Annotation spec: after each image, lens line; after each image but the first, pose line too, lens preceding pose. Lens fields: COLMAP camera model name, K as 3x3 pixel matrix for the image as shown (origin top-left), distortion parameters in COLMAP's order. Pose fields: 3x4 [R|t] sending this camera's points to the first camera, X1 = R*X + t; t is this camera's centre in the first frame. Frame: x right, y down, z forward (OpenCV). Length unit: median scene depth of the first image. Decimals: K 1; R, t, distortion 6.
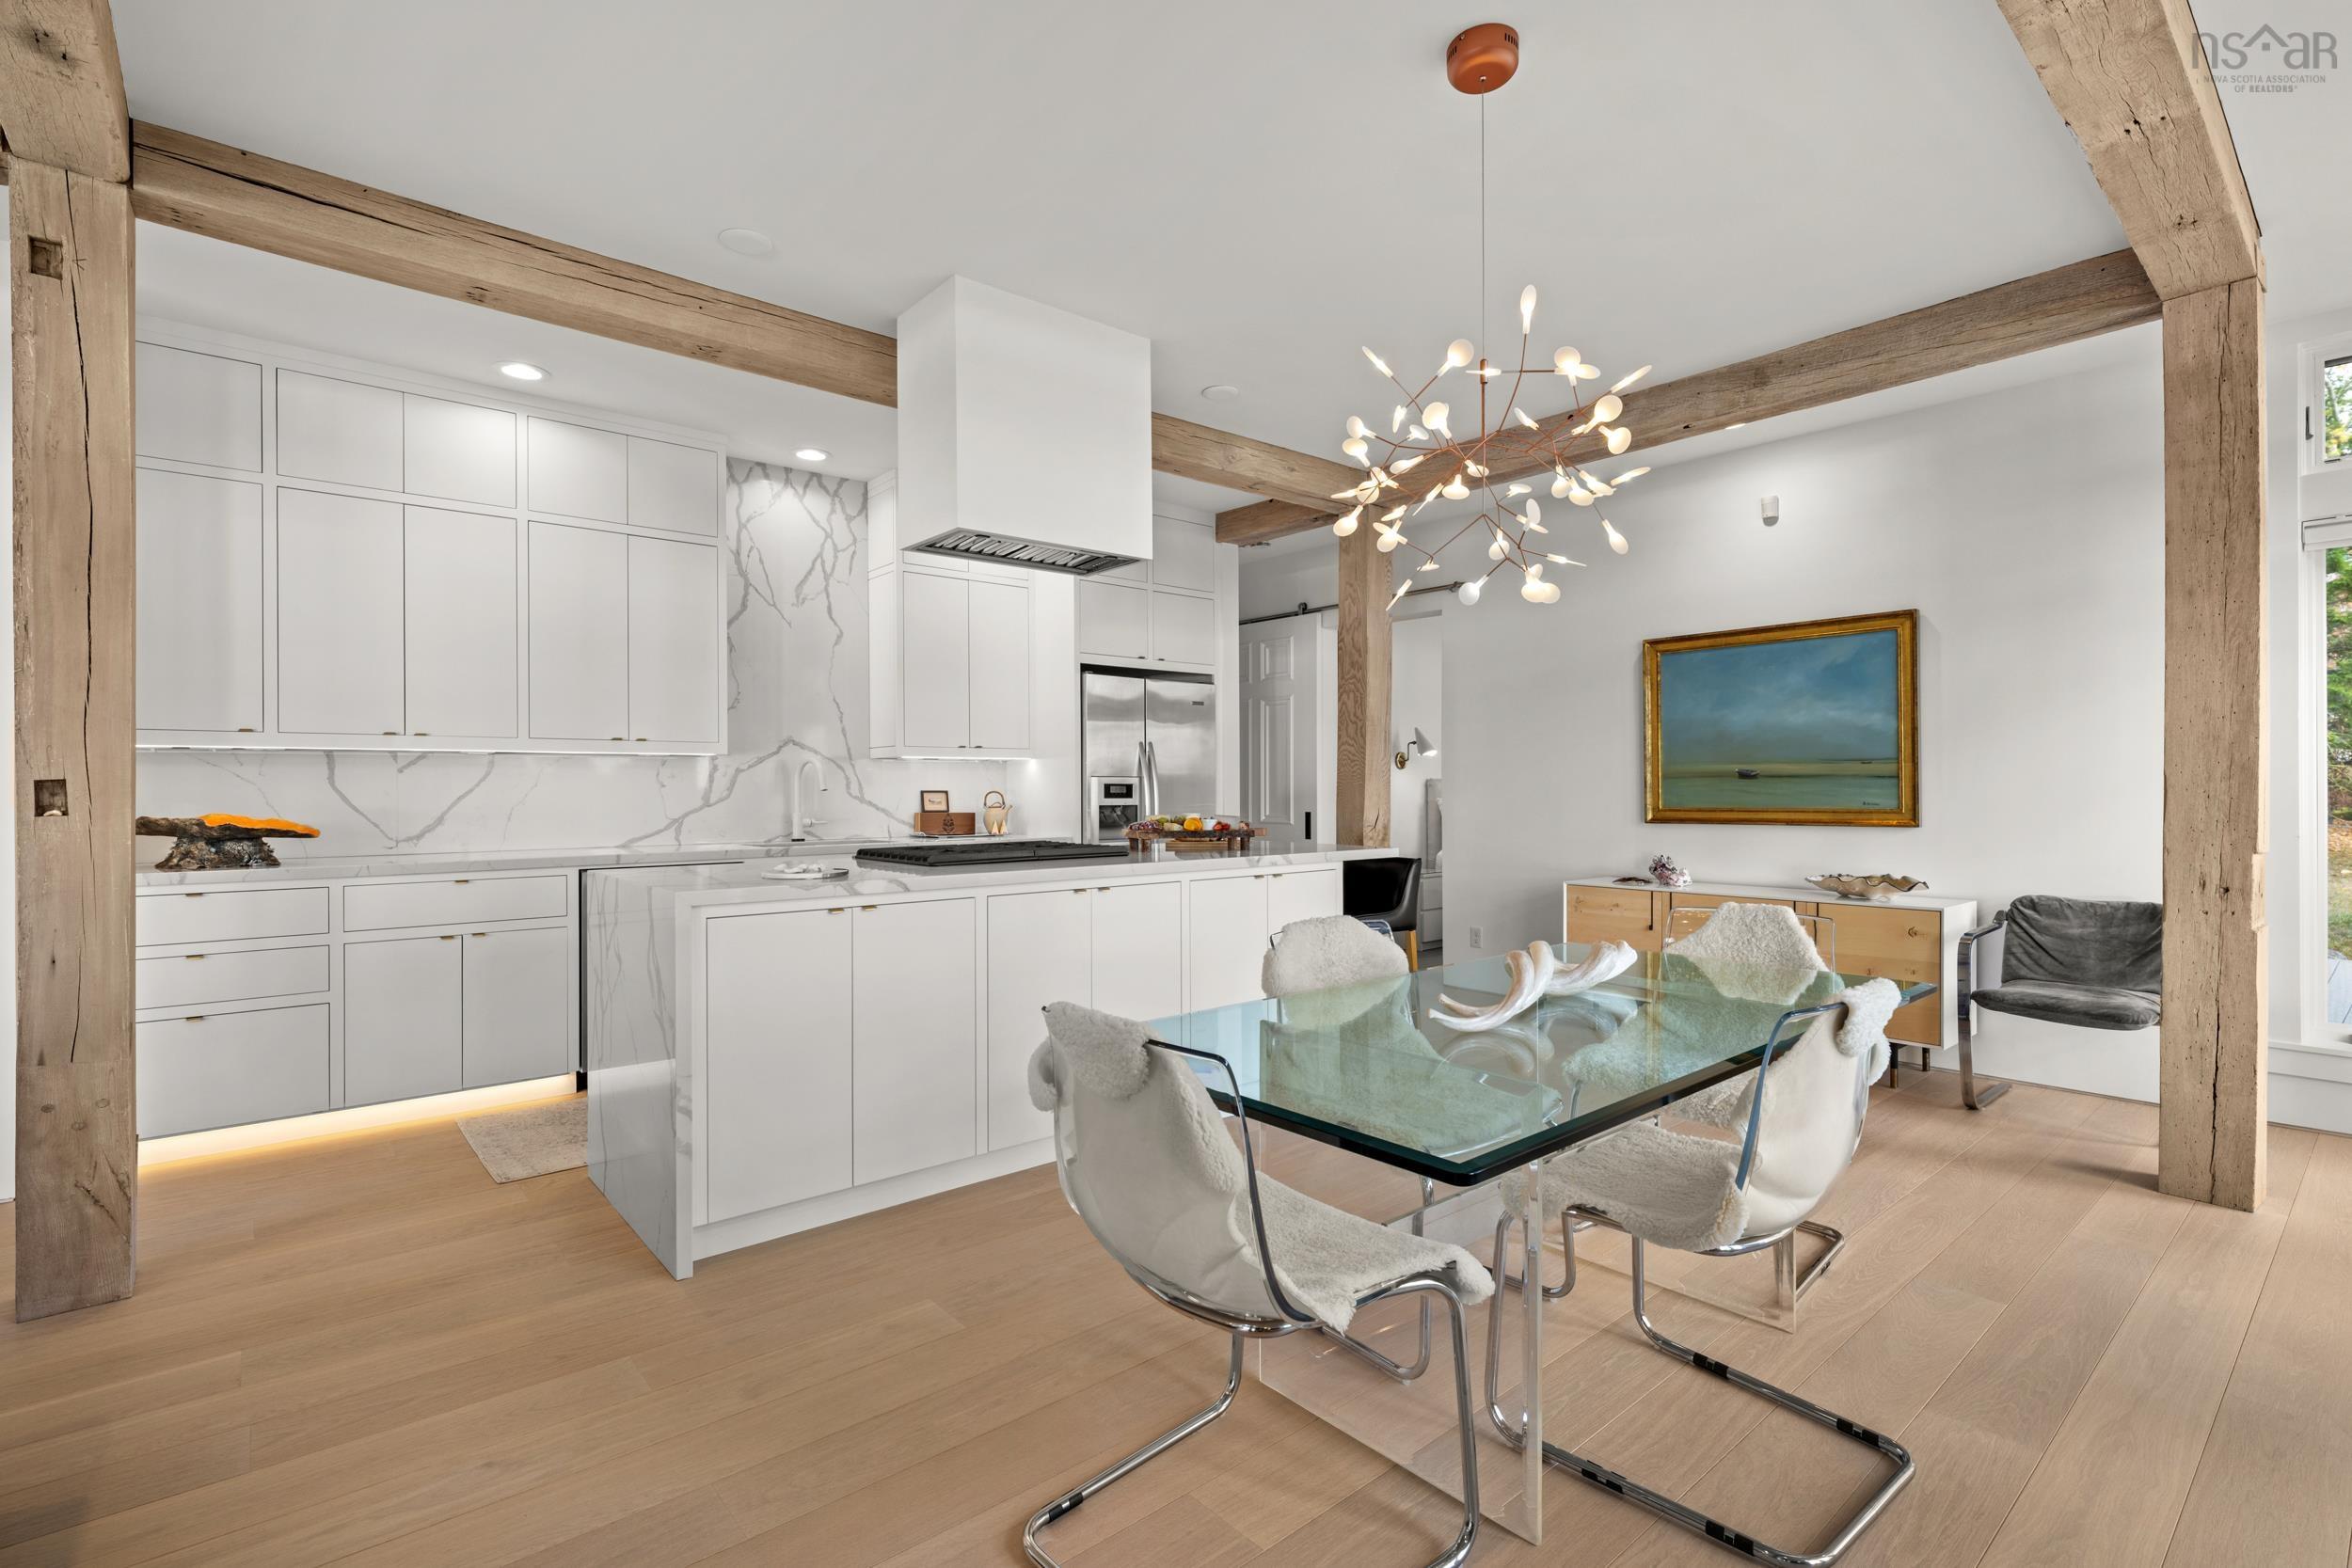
lens RADIAL K [[1082.6, 0, 1176.0], [0, 1082.6, 784.0], [0, 0, 1]] dist [0.000125, 0.000050]
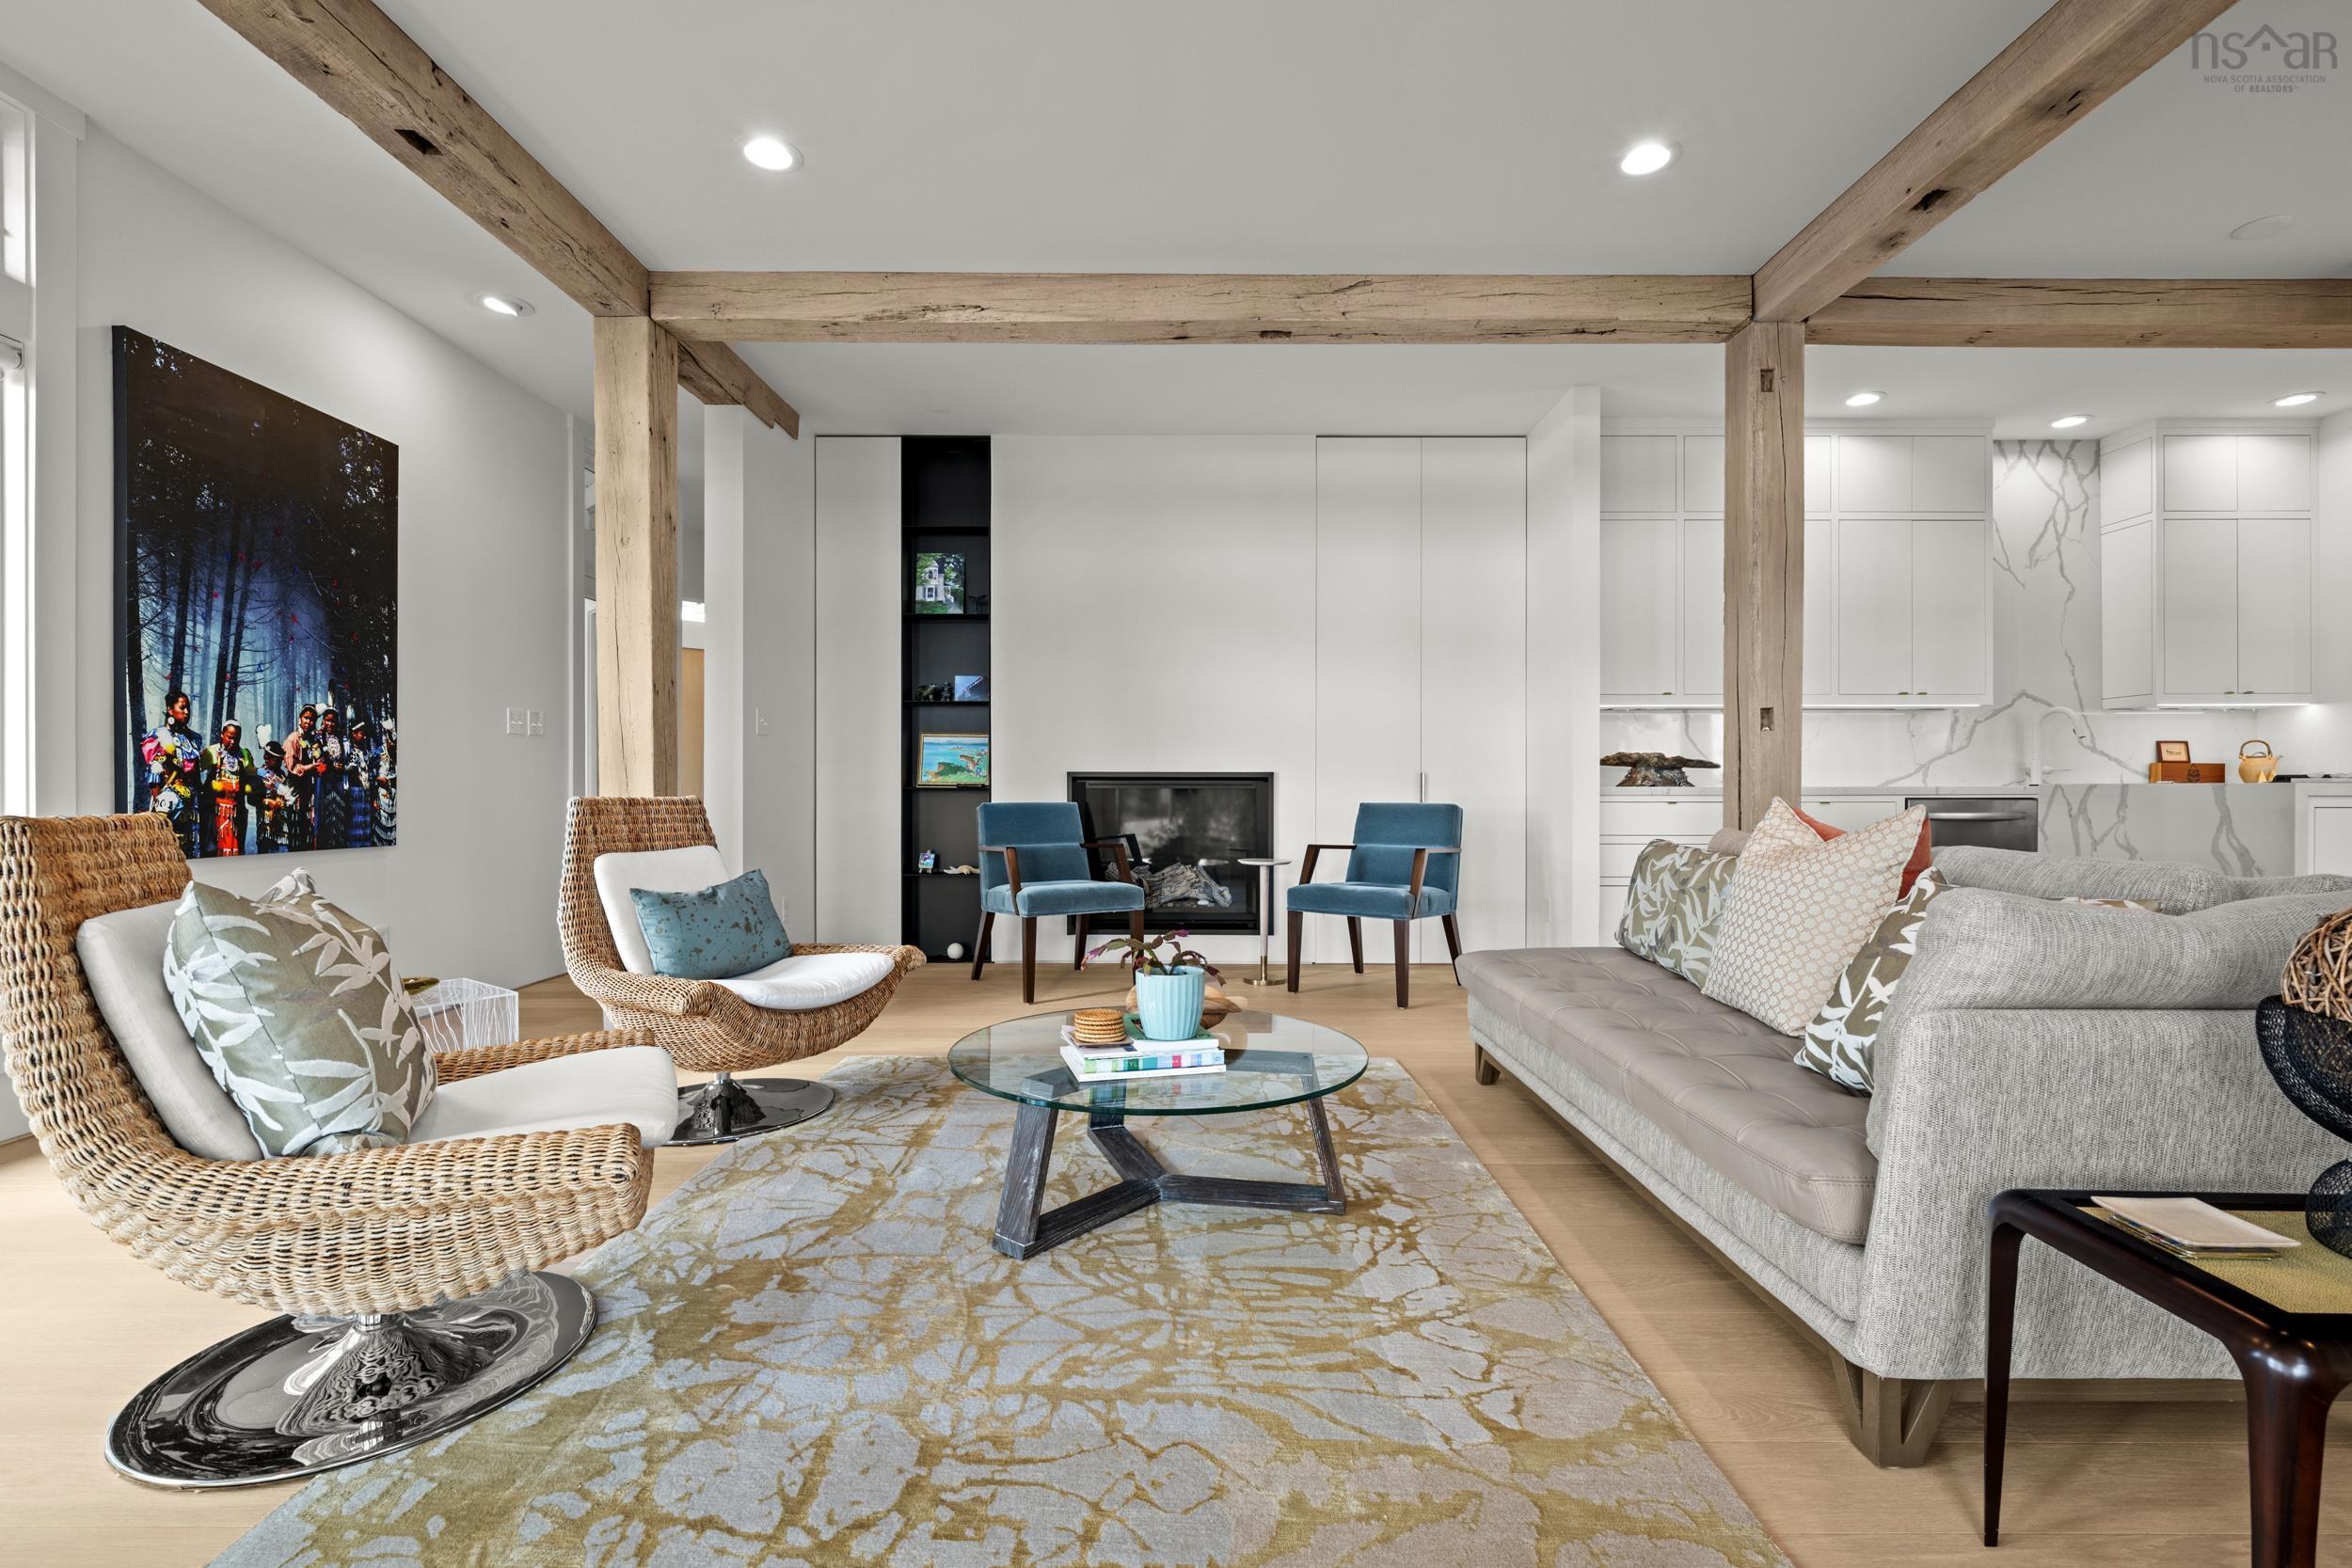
lens RADIAL K [[1054.6, 0, 1179.6], [0, 1054.6, 790.5], [0, 0, 1]] dist [0.002674, 0.000189]
pose [[0.762476, 0.005531, -0.646992, -0.316896], [-0.001923, 0.999978, 0.006283, 0.051367], [0.647013, -0.003546, 0.762471, -0.345642]]
